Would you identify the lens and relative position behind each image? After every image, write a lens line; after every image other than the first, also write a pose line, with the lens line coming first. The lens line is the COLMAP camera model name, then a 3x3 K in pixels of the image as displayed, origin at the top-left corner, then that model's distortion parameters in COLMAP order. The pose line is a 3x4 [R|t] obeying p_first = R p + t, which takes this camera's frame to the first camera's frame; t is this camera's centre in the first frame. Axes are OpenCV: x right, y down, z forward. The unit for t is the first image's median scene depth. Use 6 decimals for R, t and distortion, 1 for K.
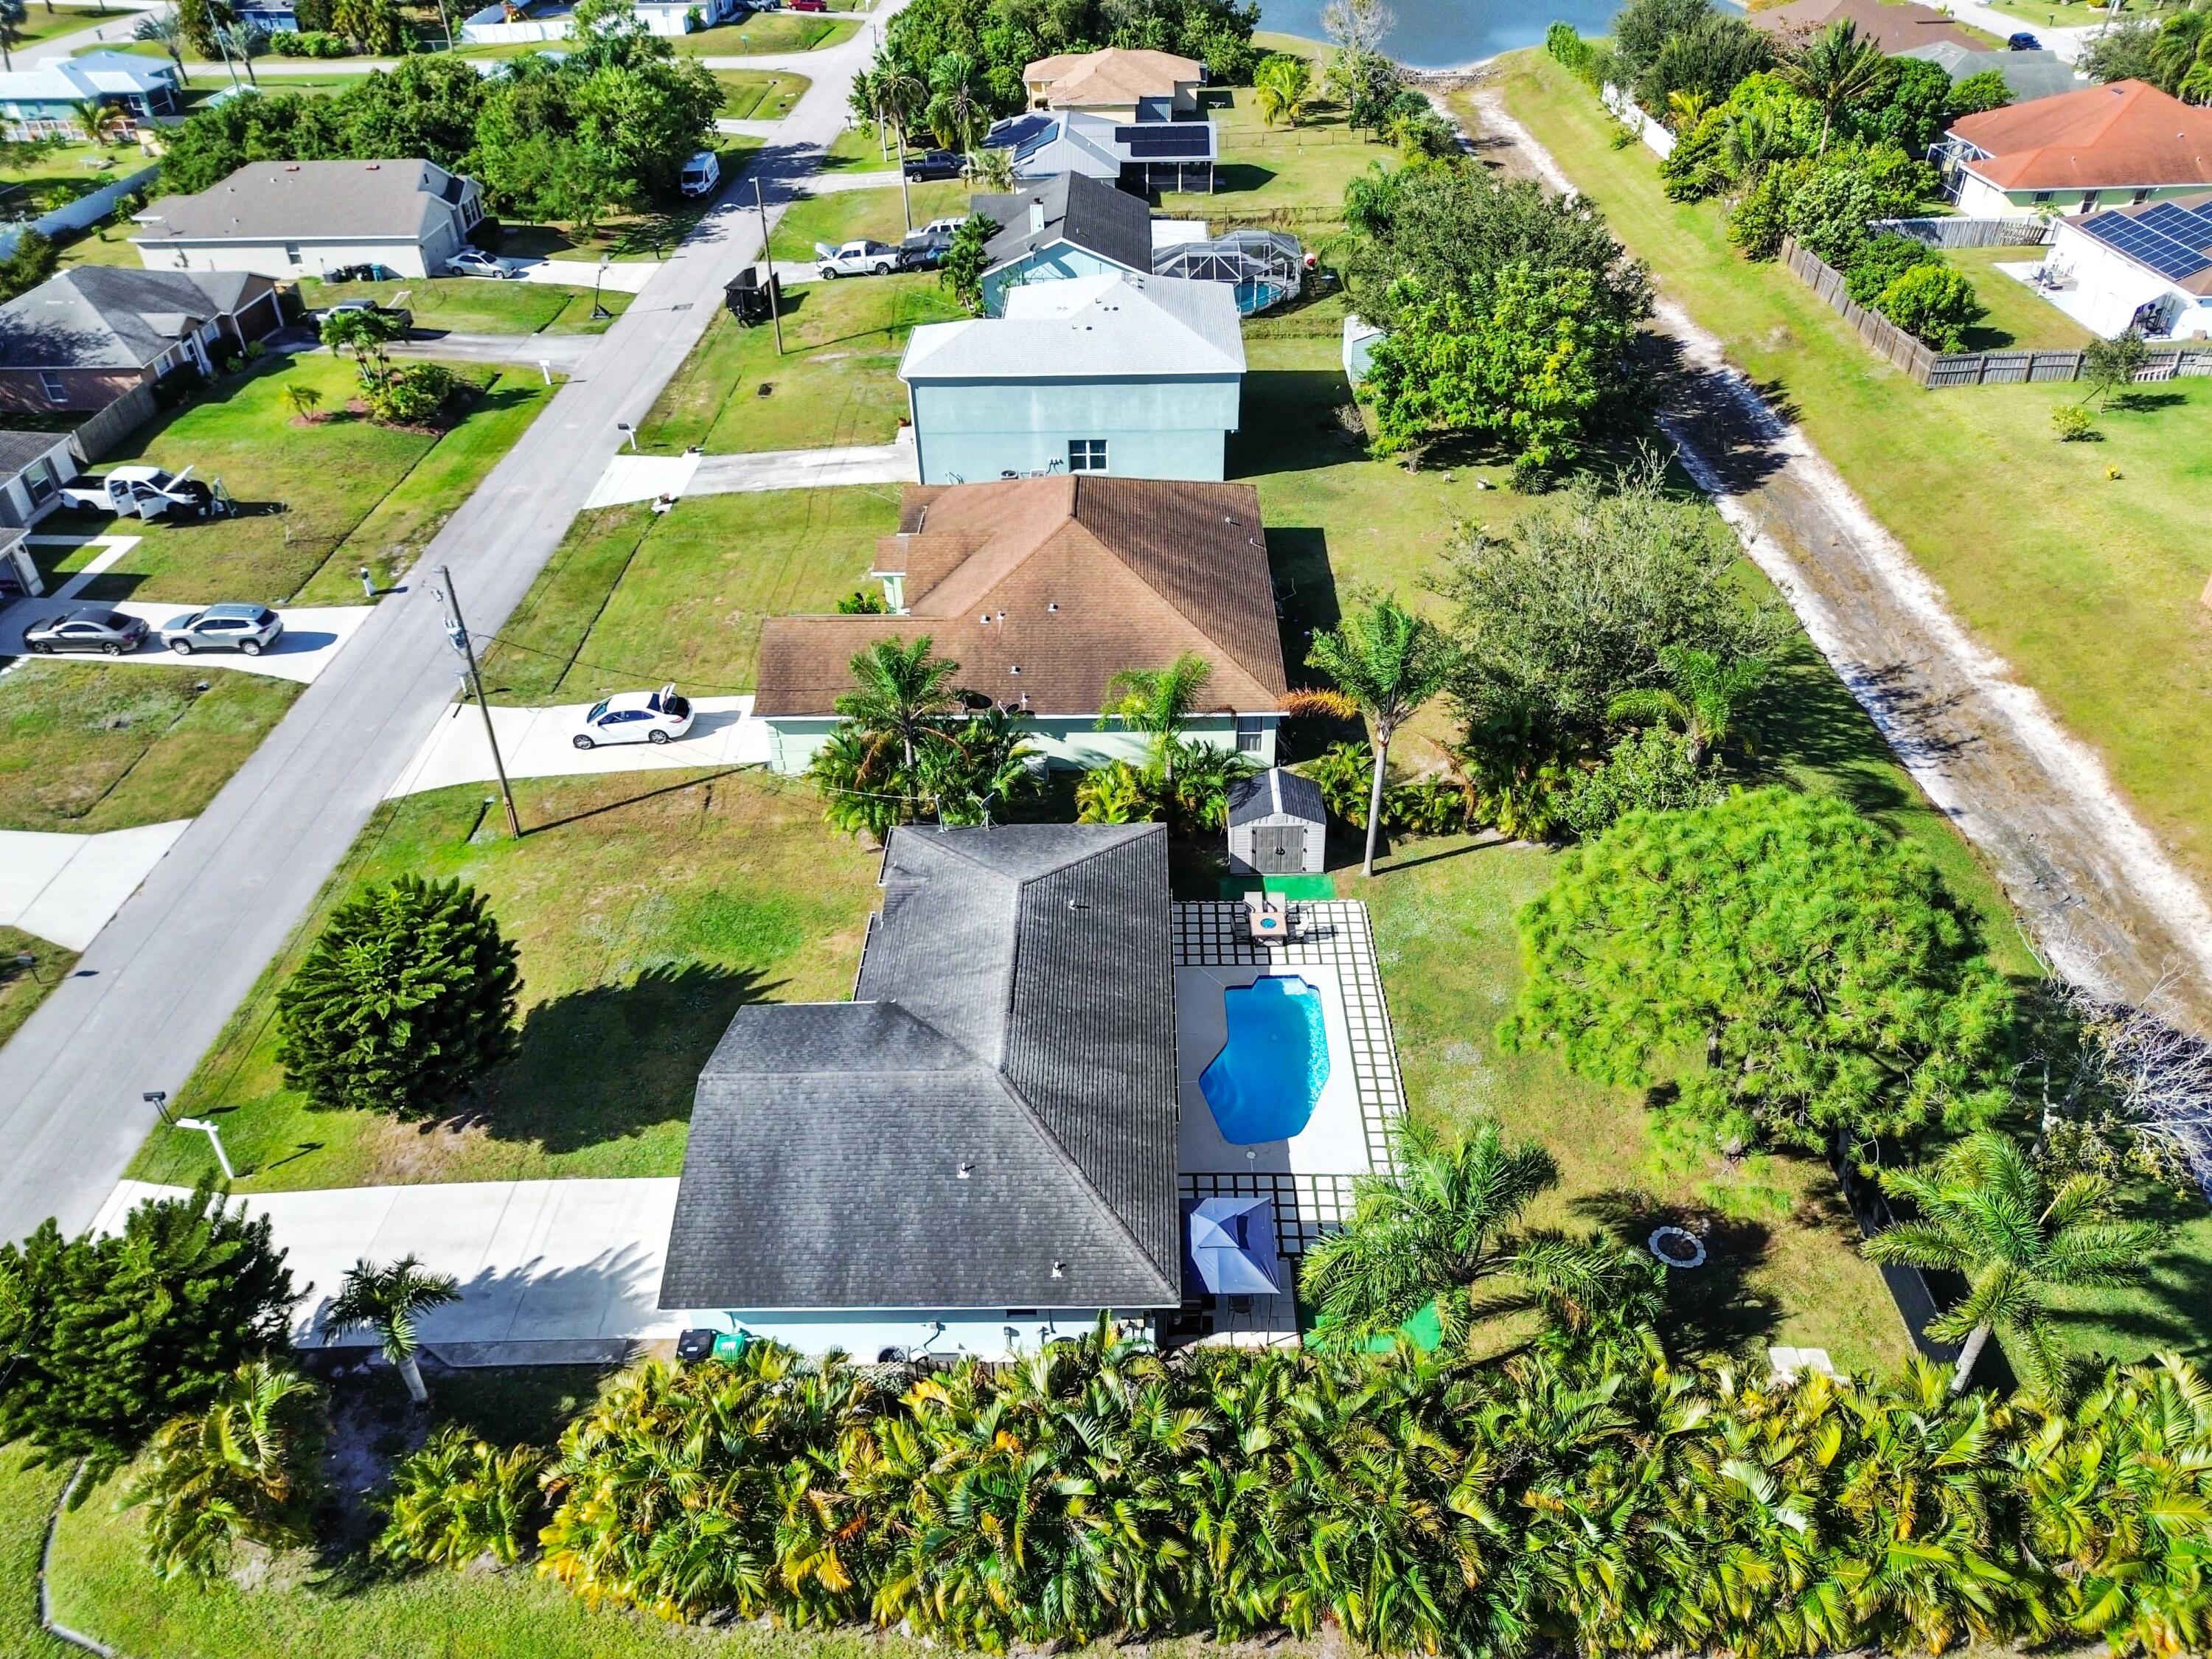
lens RADIAL K [[1549.0, 0, 1116.8], [0, 1549.0, 823.1], [0, 0, 1]] dist [0.064297, -0.040964]
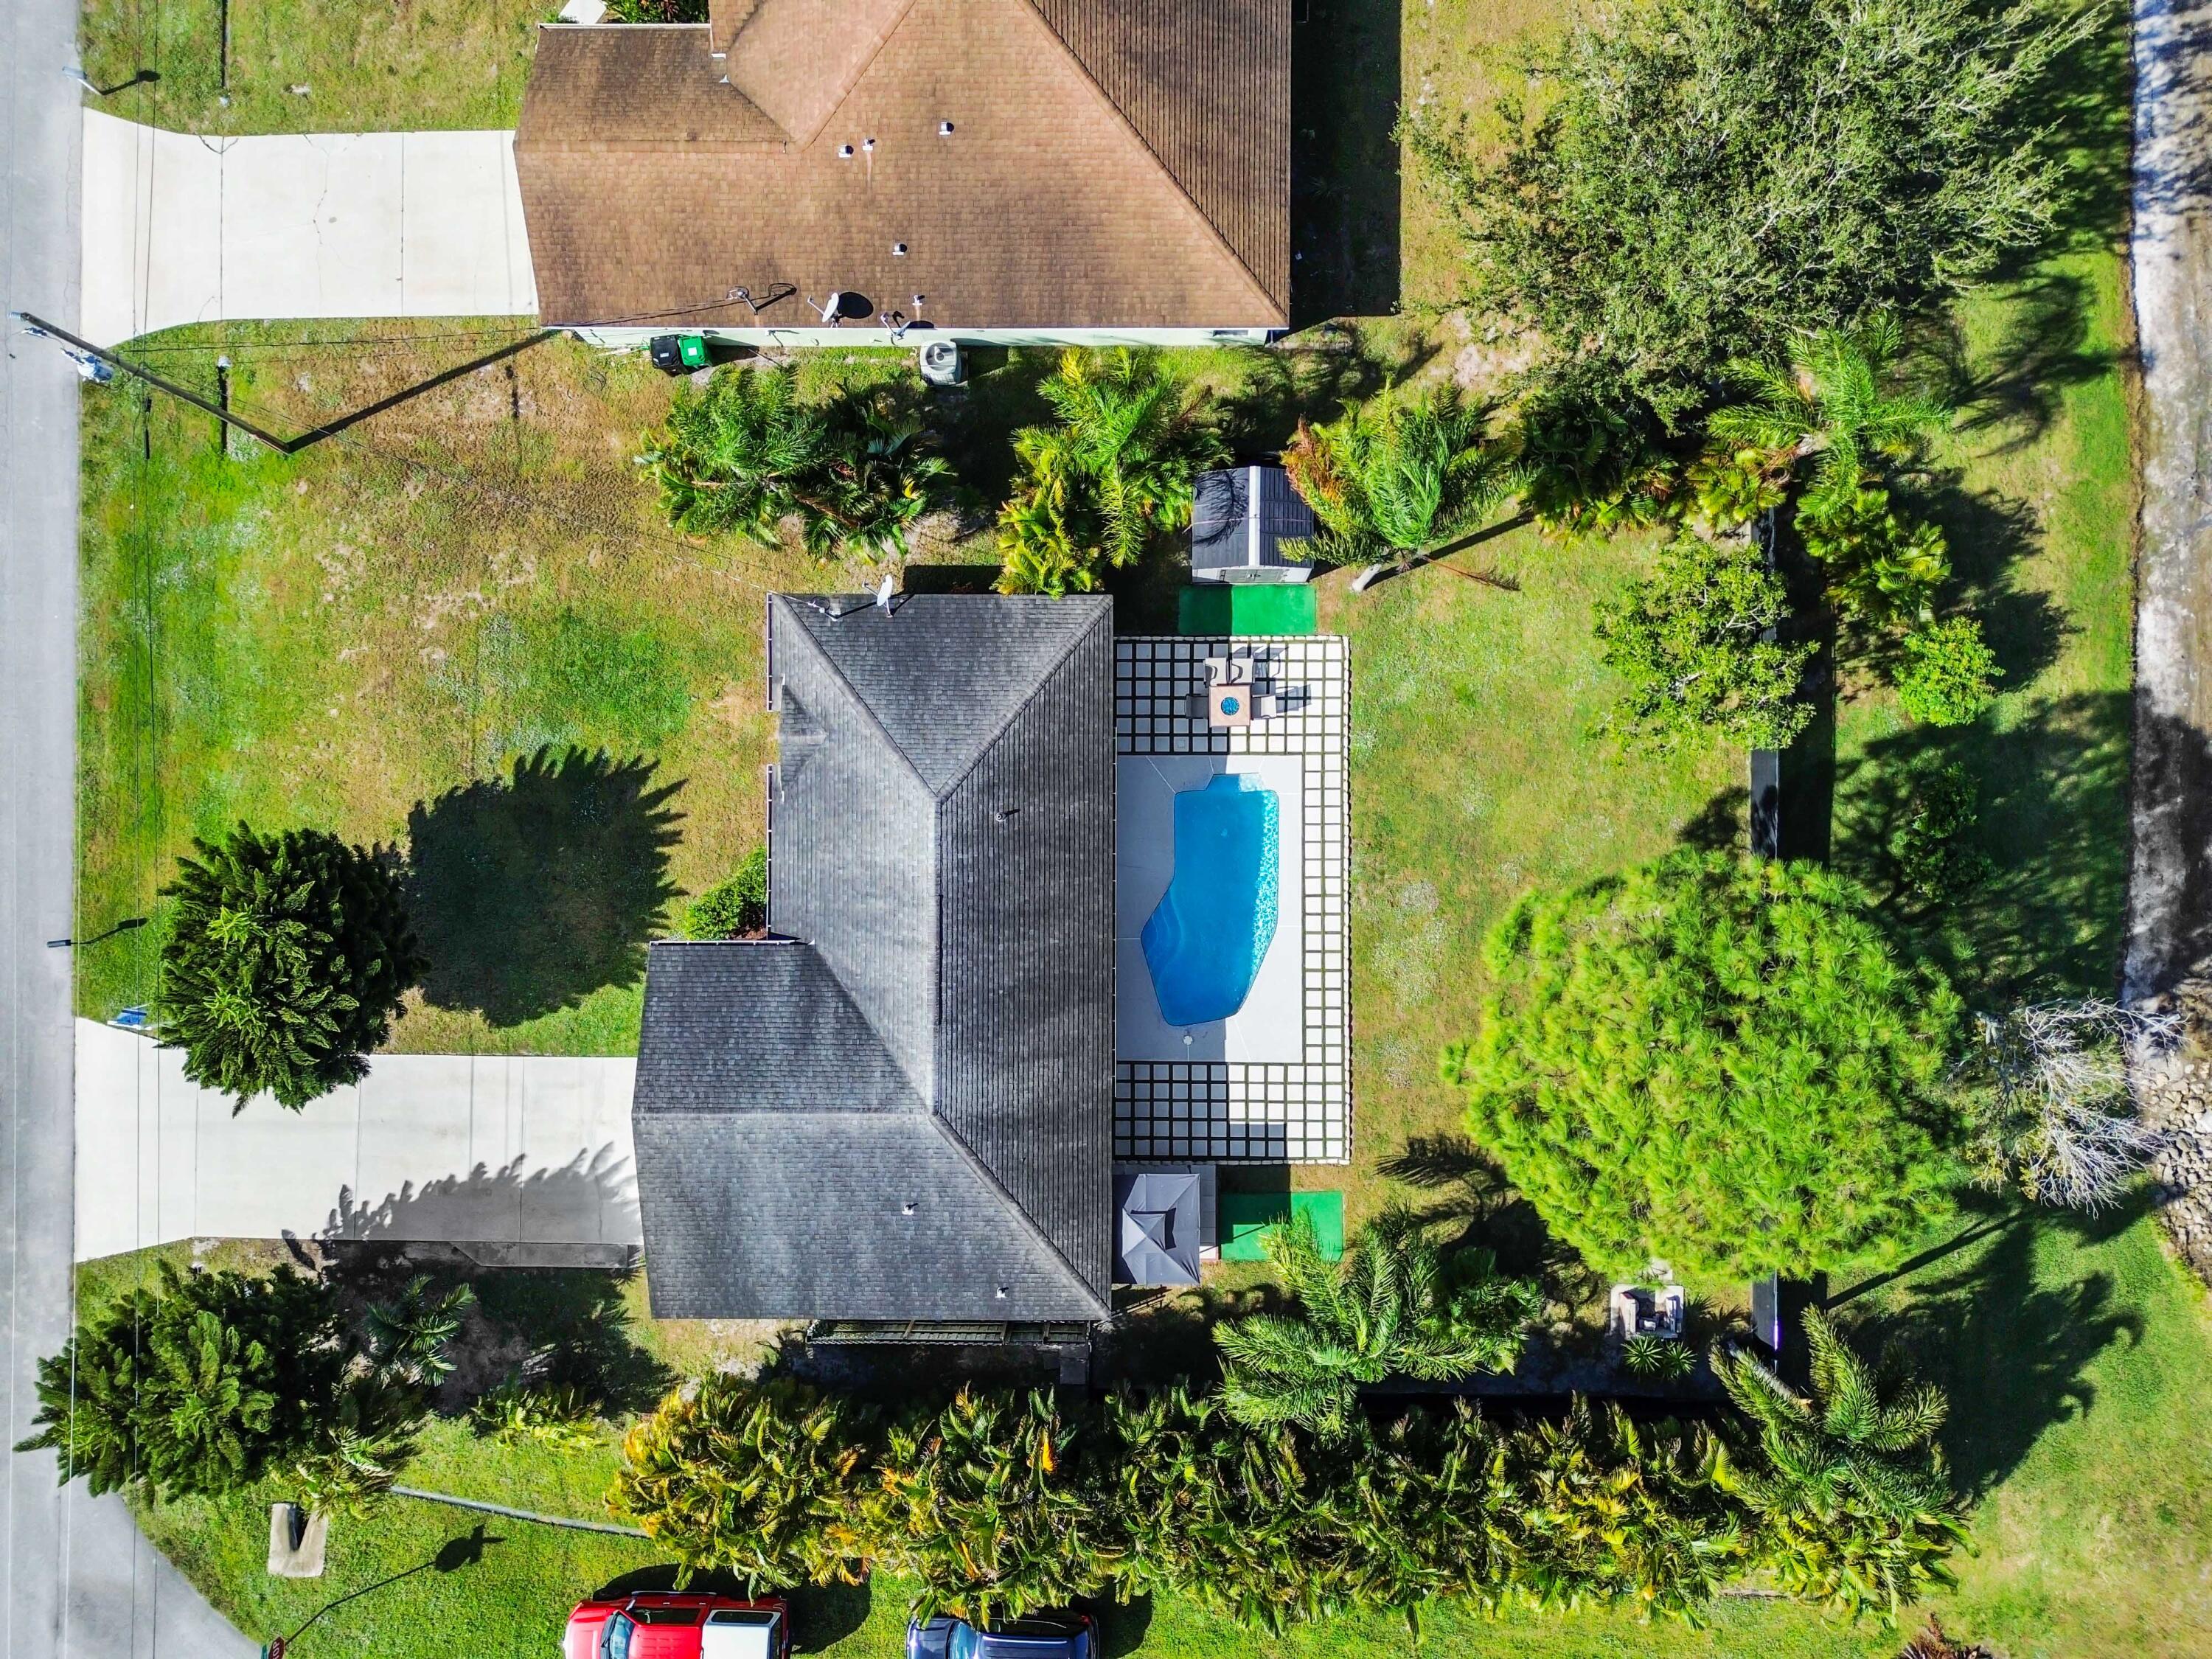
lens RADIAL K [[1549.0, 0, 1118.6], [0, 1549.0, 826.8], [0, 0, 1]] dist [0.064297, -0.040964]
pose [[0.999957, -0.006672, 0.006434, 0.025371], [-0.001192, 0.595826, 0.803113, -0.496605], [-0.009192, -0.803086, 0.595793, 0.366112]]
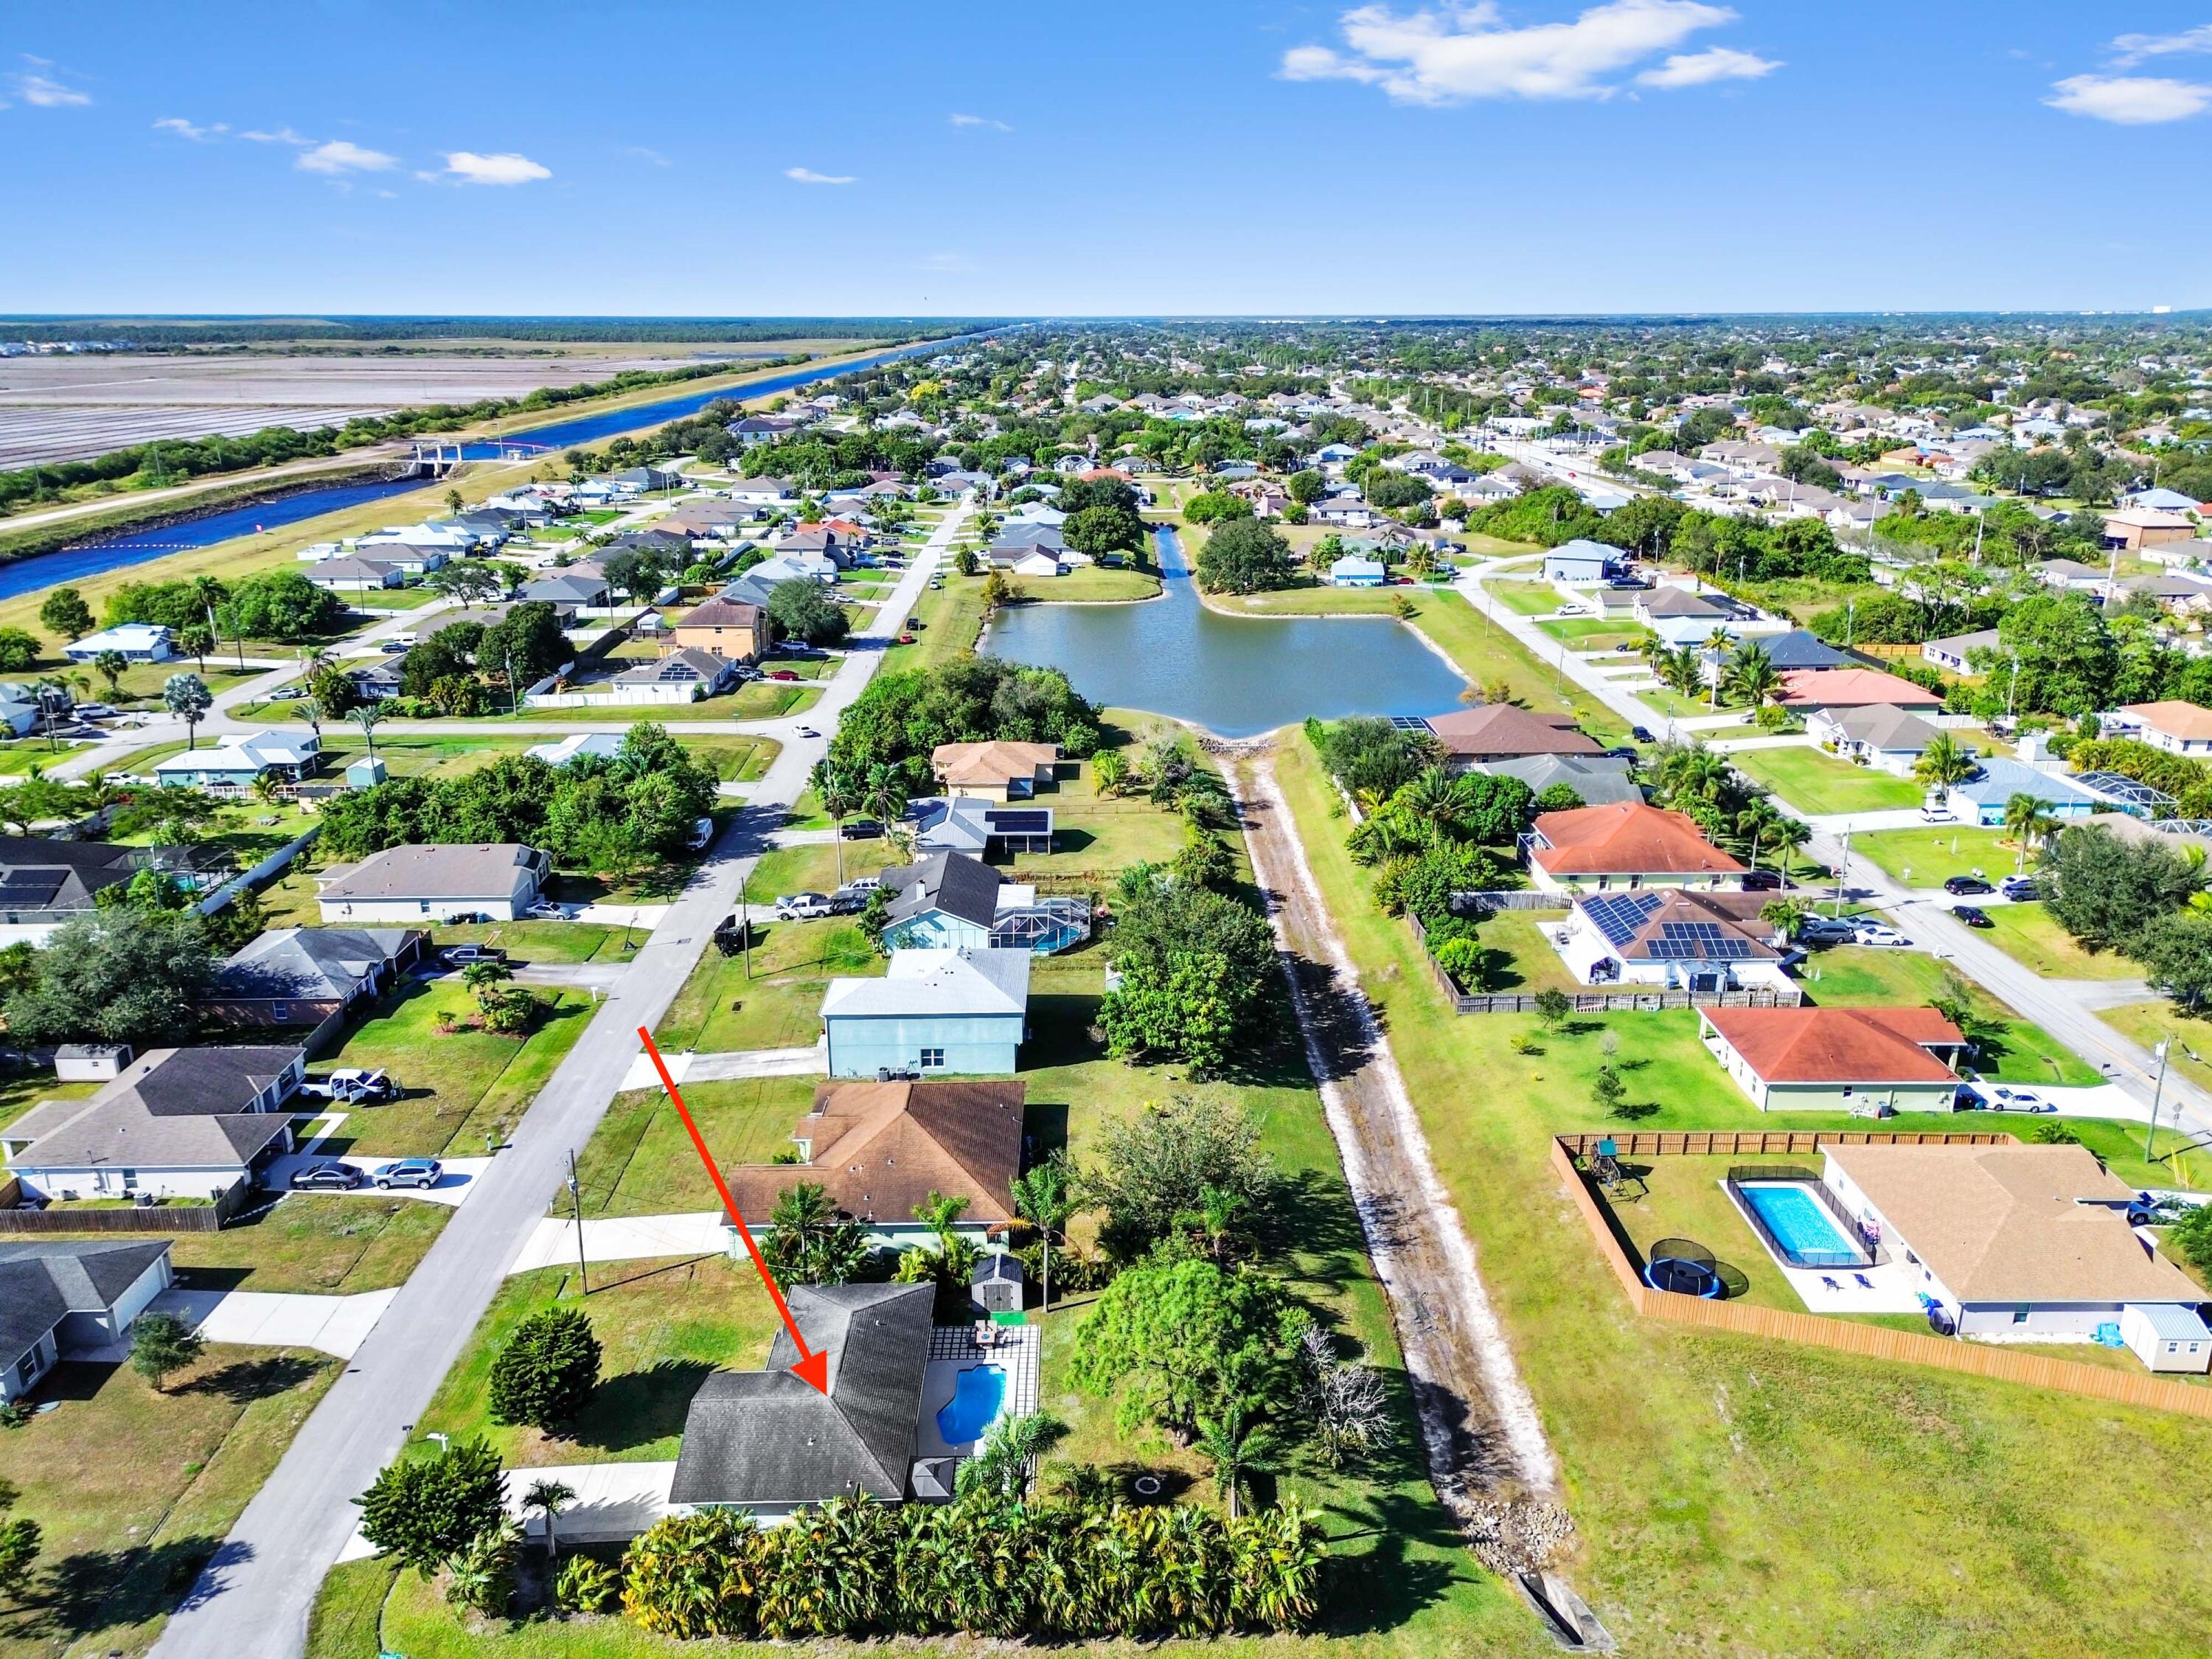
lens RADIAL K [[1549.0, 0, 1118.2], [0, 1549.0, 831.1], [0, 0, 1]] dist [0.064297, -0.040964]
pose [[0.999262, 0.010654, 0.036902, 0.156120], [0.001014, 0.953107, -0.302633, 0.044767], [-0.038396, 0.302447, 0.952393, -0.883478]]
